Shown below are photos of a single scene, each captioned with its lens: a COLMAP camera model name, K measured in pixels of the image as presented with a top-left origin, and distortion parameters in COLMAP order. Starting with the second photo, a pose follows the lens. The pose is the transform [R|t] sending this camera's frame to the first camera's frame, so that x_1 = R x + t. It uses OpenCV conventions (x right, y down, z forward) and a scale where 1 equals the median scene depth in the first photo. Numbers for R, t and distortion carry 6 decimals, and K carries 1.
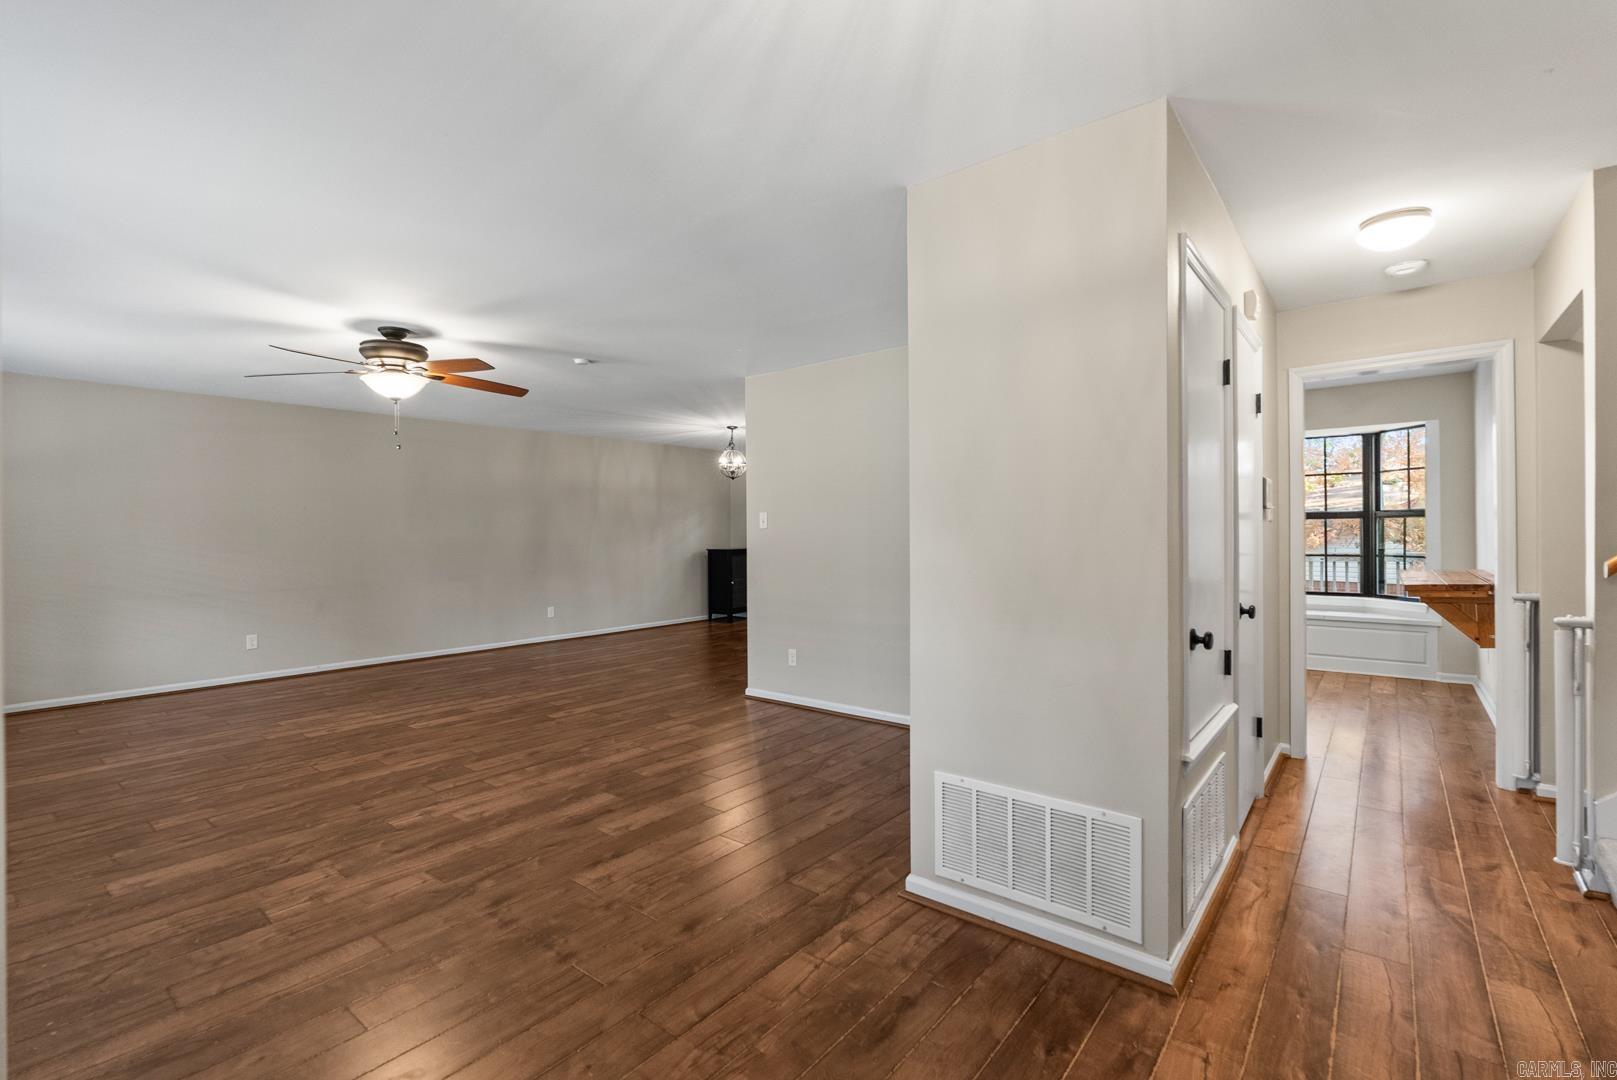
lens RADIAL K [[719.0, 0, 811.4], [0, 719.0, 533.1], [0, 0, 1]] dist [-0.003955, -0.000453]
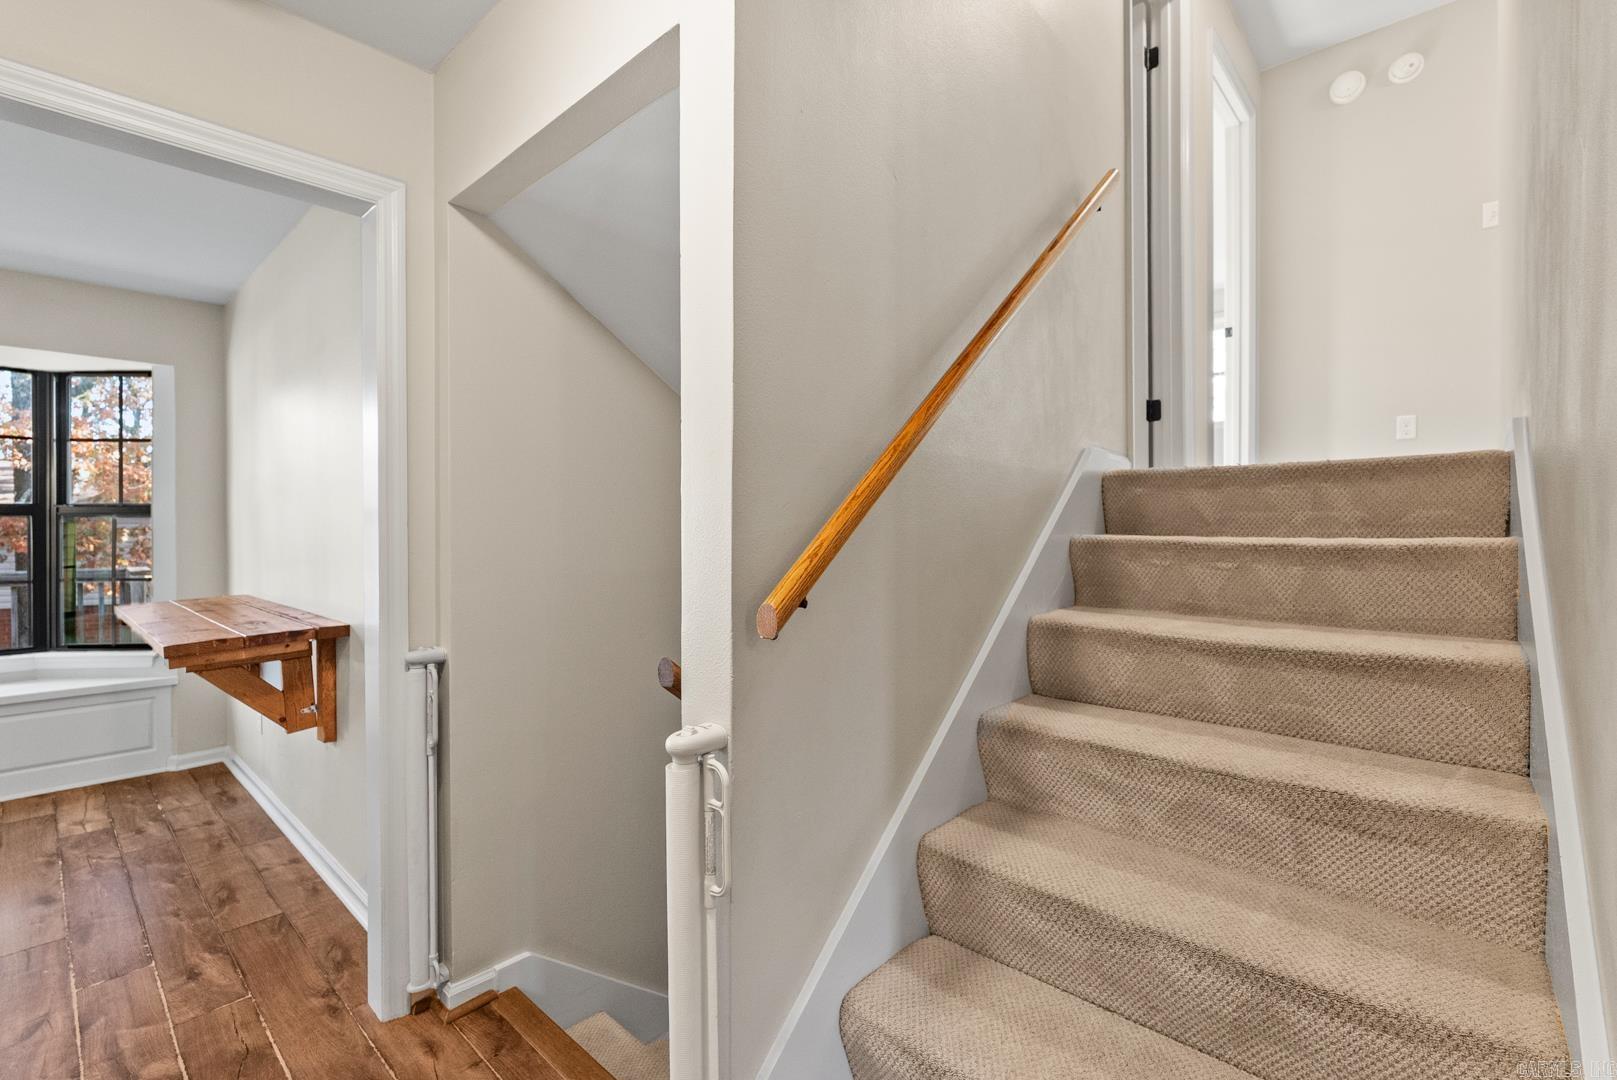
lens RADIAL K [[719.0, 0, 811.4], [0, 719.0, 533.1], [0, 0, 1]] dist [-0.003955, -0.000453]
pose [[0.063233, 0.006527, 0.997977, 0.264626], [0.003193, 0.999972, -0.006742, -0.001308], [-0.997994, 0.003613, 0.063210, 0.382775]]
